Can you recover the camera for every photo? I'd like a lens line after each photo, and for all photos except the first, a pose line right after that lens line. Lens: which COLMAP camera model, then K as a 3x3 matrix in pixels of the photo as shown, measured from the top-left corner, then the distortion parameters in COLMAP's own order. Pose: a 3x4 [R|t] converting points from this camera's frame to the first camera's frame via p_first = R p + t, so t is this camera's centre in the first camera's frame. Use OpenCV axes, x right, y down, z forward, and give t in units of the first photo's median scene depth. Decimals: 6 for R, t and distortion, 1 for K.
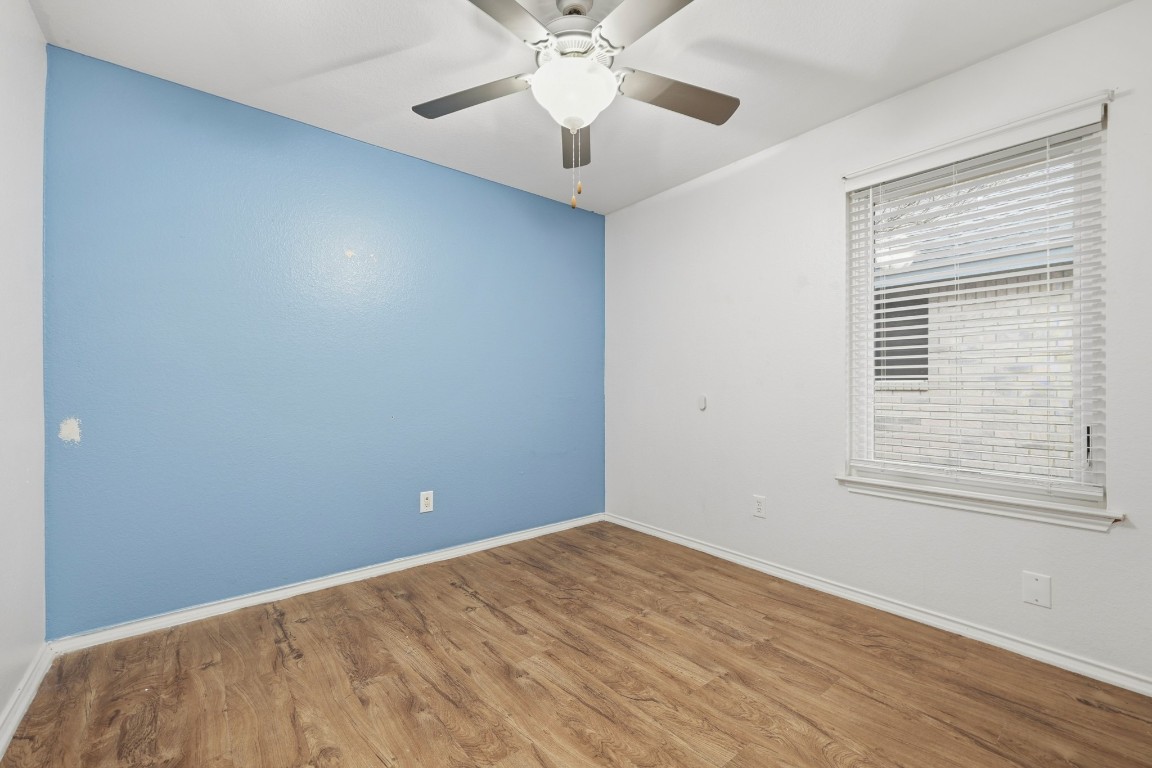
lens RADIAL K [[470.8, 0, 575.3], [0, 470.8, 383.6], [0, 0, 1]] dist [-0.000934, 0.000075]
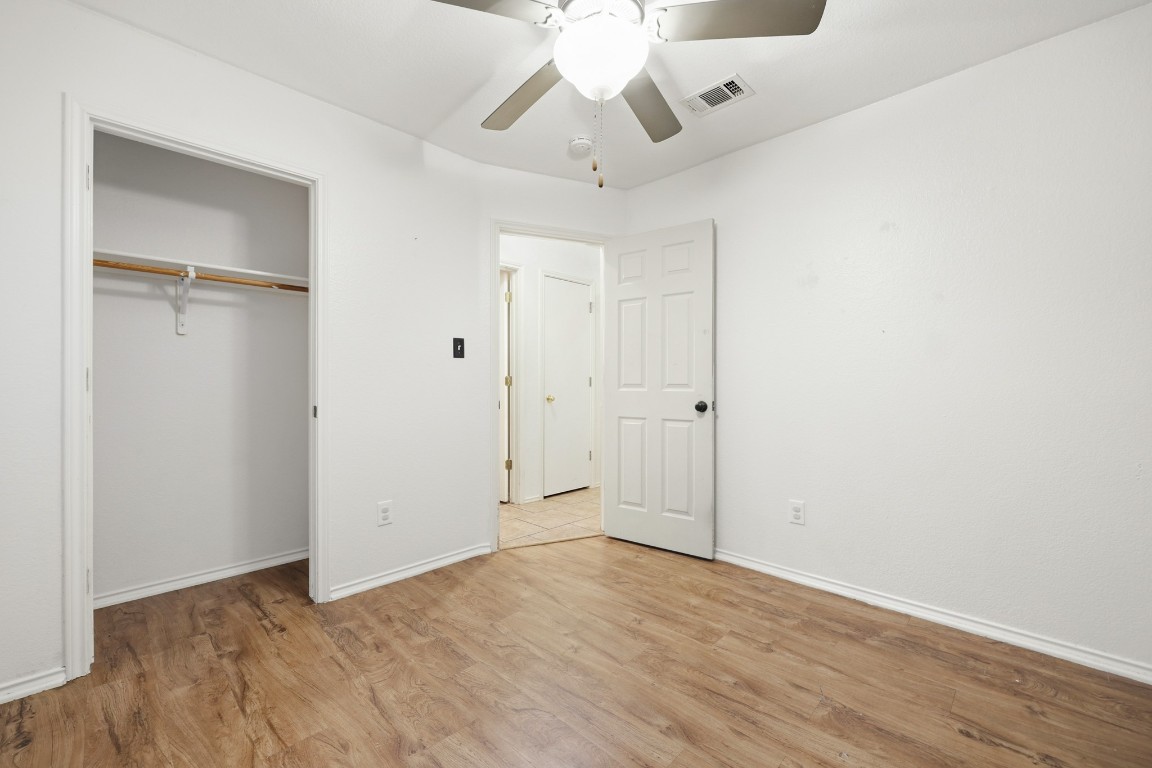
lens RADIAL K [[470.8, 0, 576.9], [0, 470.8, 383.6], [0, 0, 1]] dist [-0.000934, 0.000075]
pose [[-0.993736, 0.003681, -0.111693, 0.148578], [0.003765, 0.999993, -0.000542, 0.007324], [0.111690, -0.000959, -0.993743, 1.975677]]
